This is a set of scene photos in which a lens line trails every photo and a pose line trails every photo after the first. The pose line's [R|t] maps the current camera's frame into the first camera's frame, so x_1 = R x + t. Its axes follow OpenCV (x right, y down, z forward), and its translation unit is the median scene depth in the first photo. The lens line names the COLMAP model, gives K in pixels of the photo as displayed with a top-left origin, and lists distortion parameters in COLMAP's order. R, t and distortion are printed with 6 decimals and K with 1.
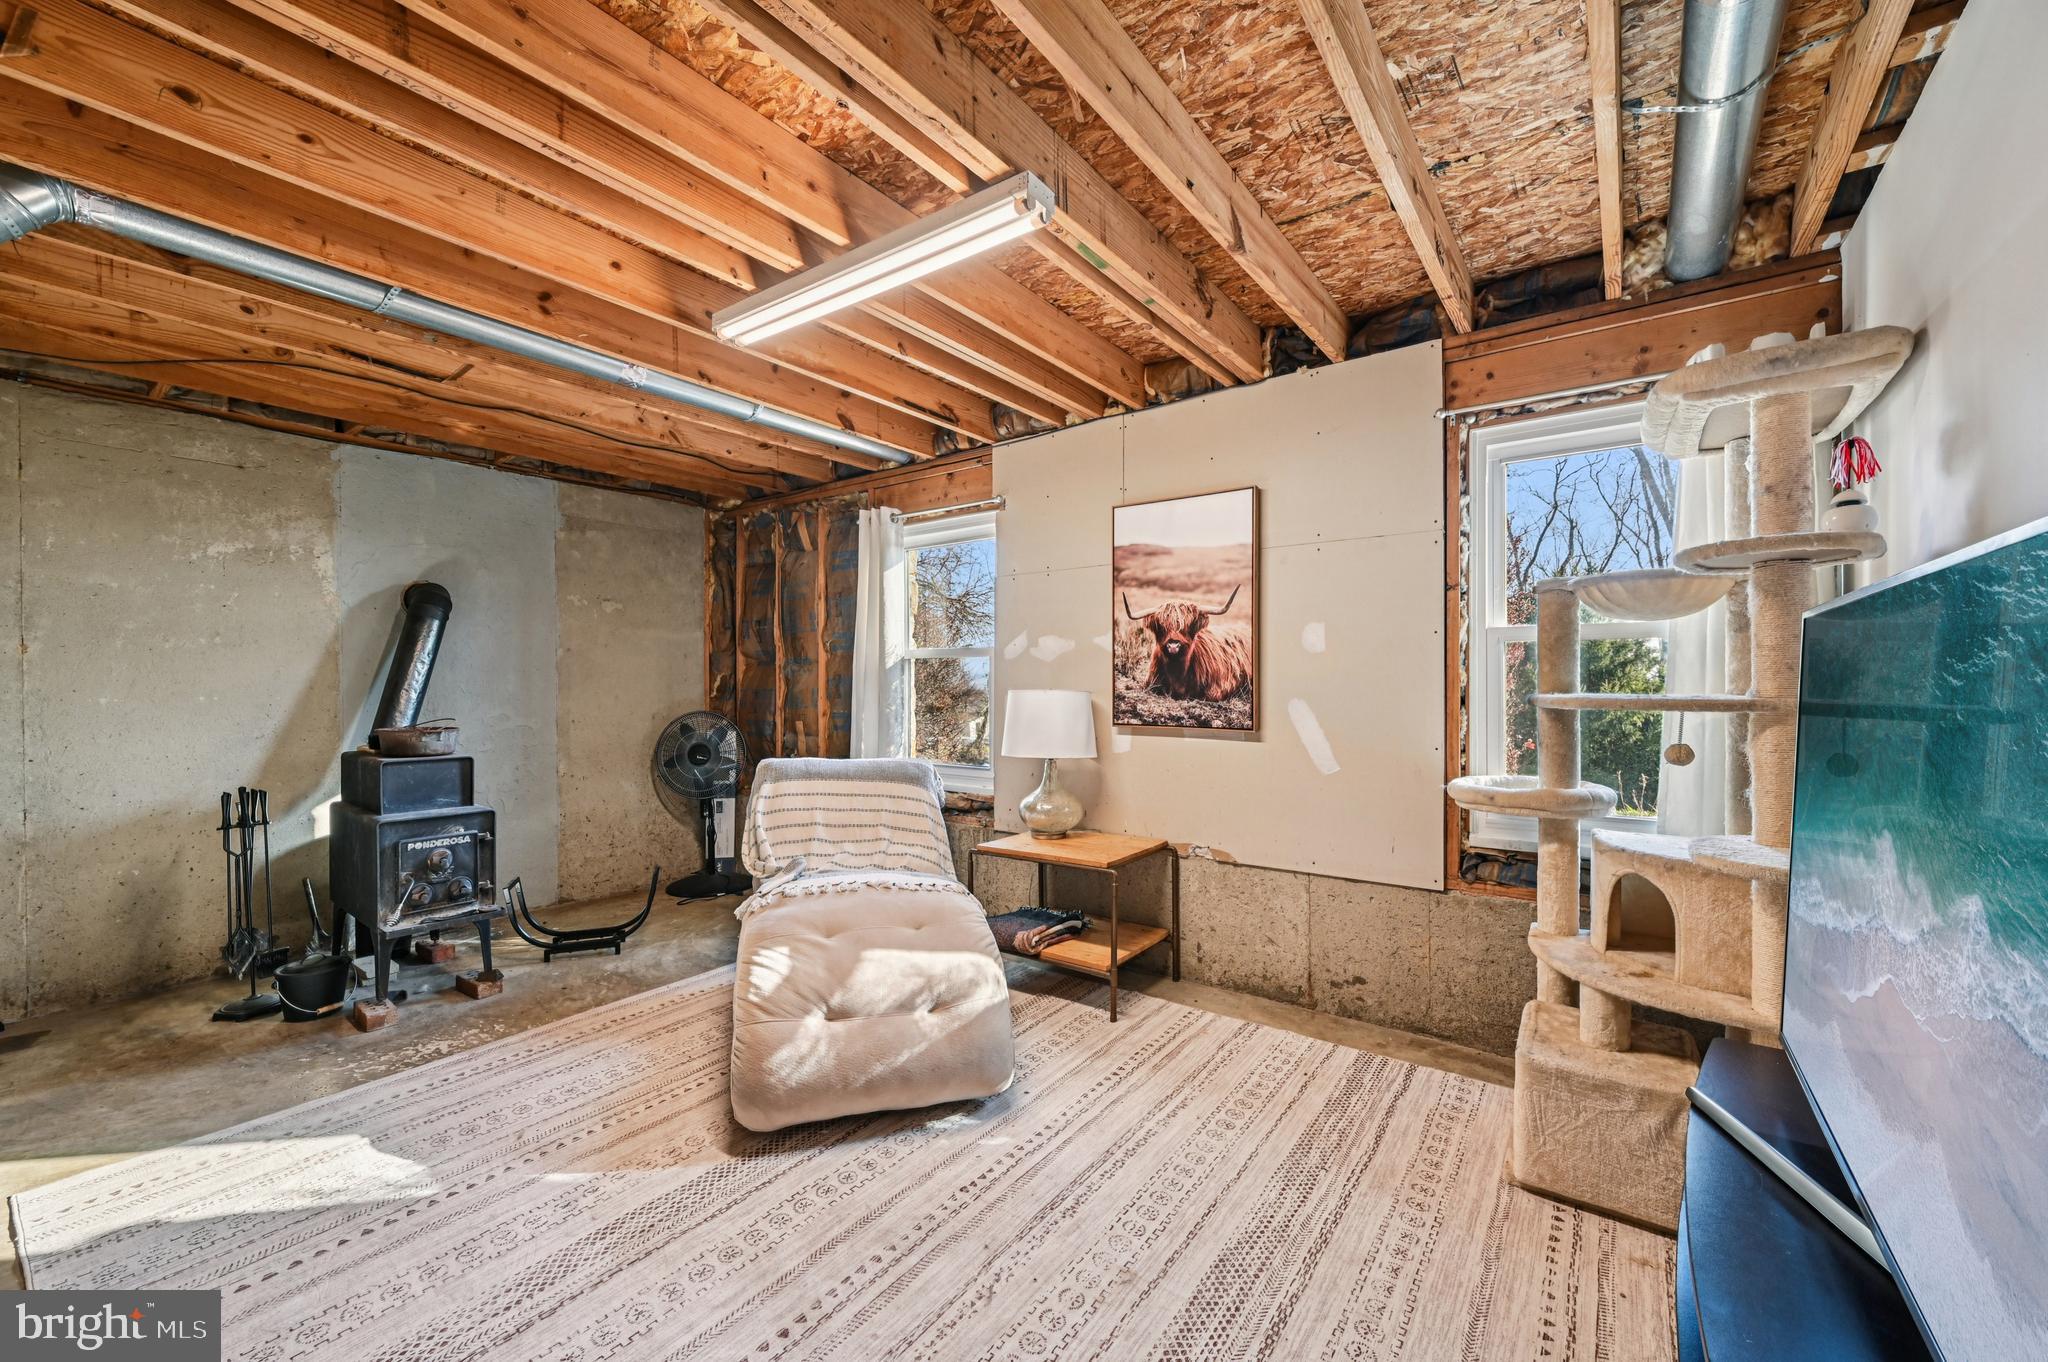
lens RADIAL K [[805.2, 0, 1033.3], [0, 805.2, 682.0], [0, 0, 1]] dist [-0.000570, -0.000005]
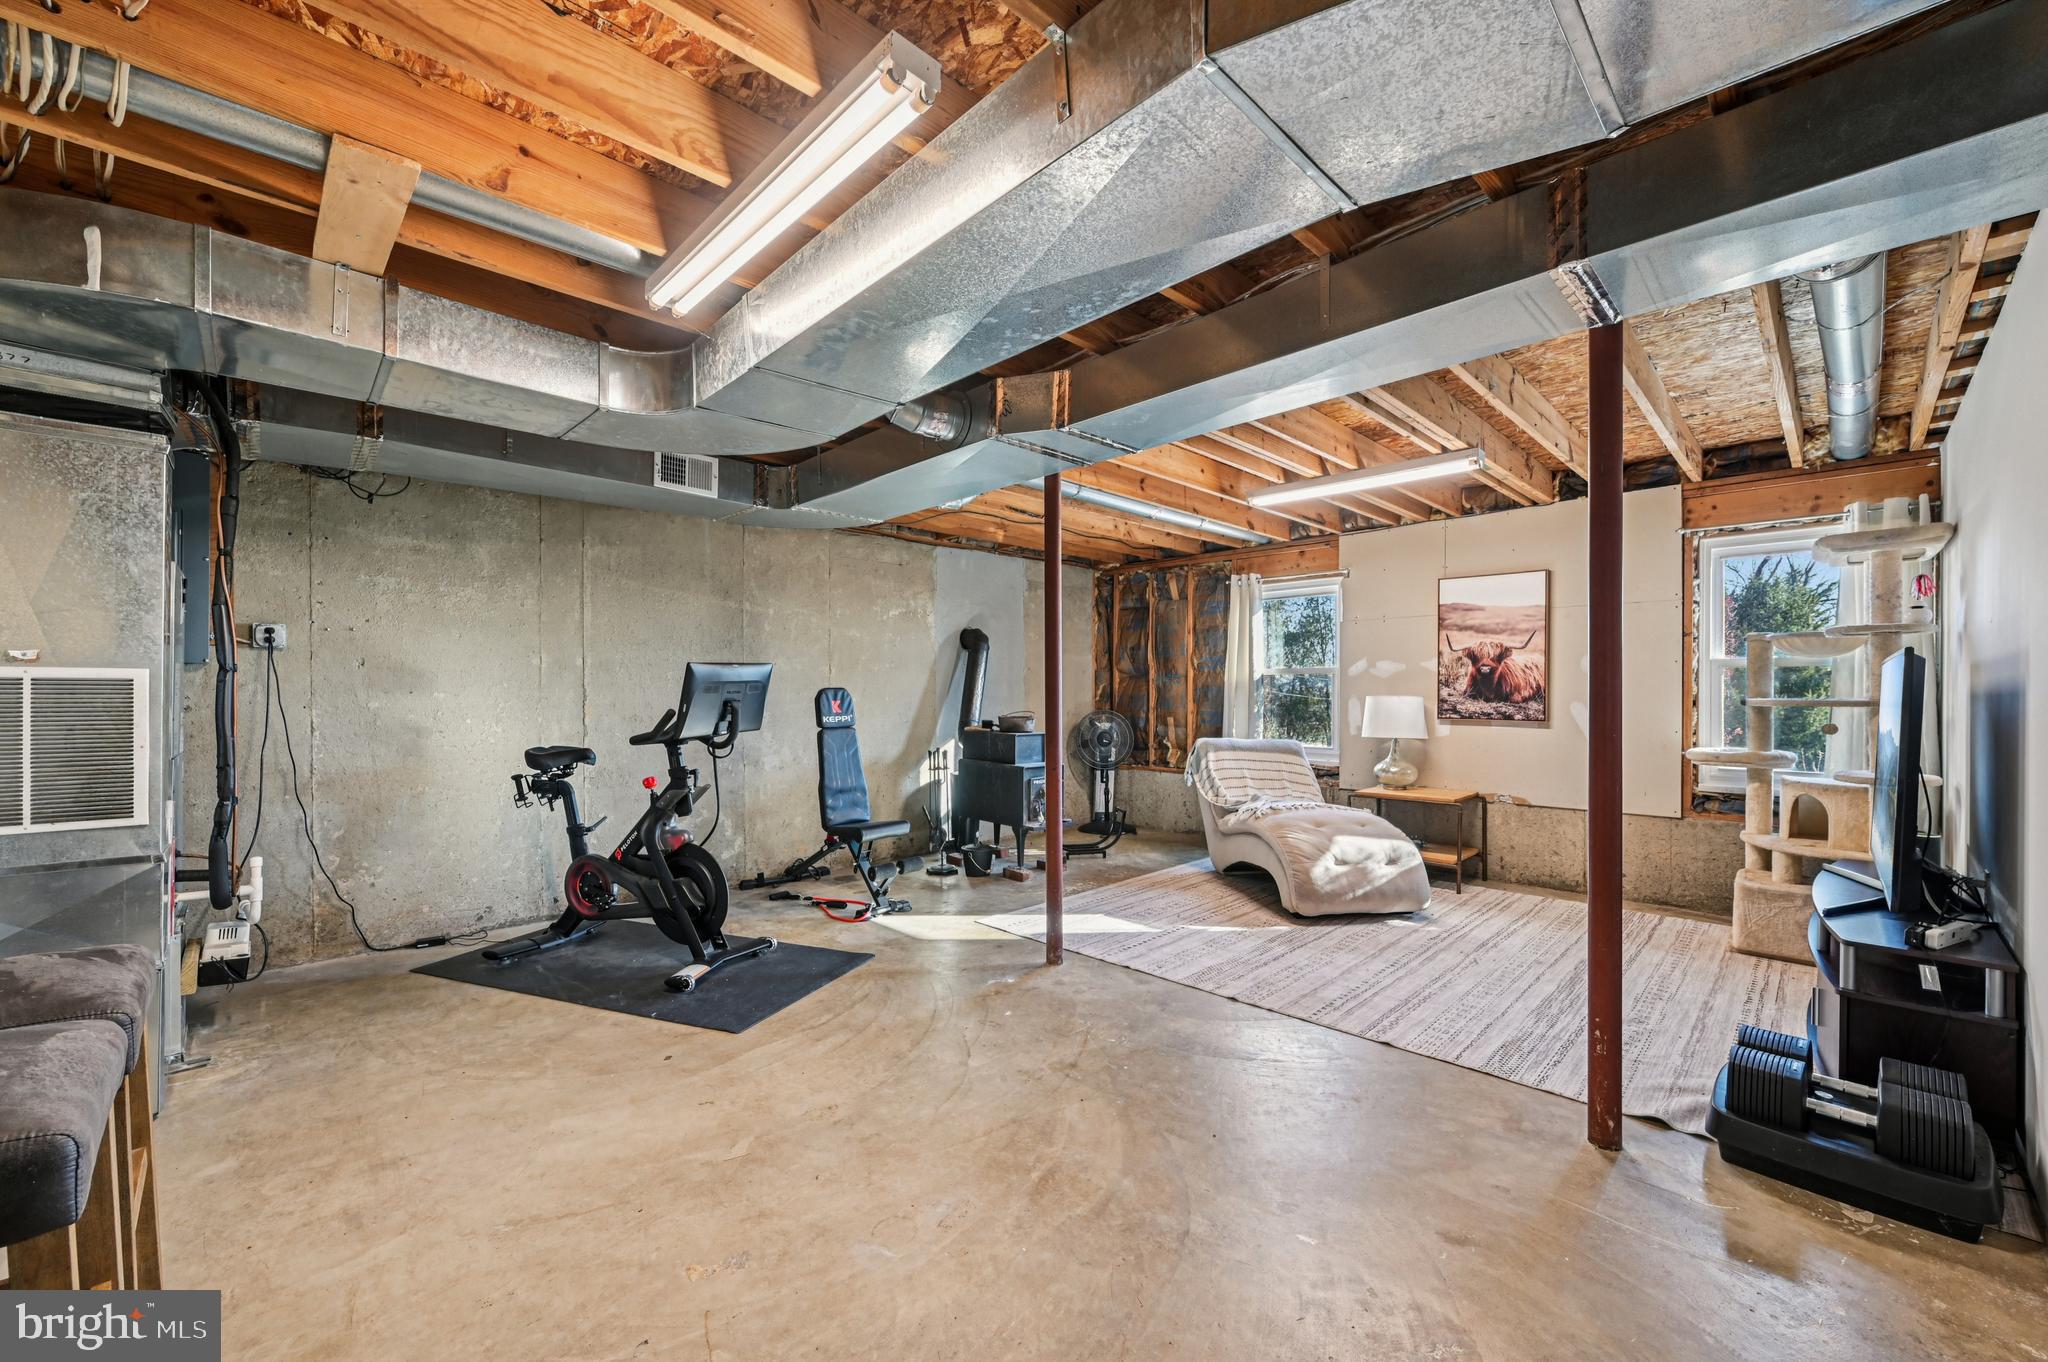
lens RADIAL K [[804.4, 0, 1033.8], [0, 804.4, 690.9], [0, 0, 1]] dist [-0.000522, 0.000000]
pose [[0.988264, 0.003463, -0.152718, -0.472677], [-0.003271, 0.999994, 0.001503, 0.000142], [0.152722, -0.000986, 0.988269, -0.714633]]
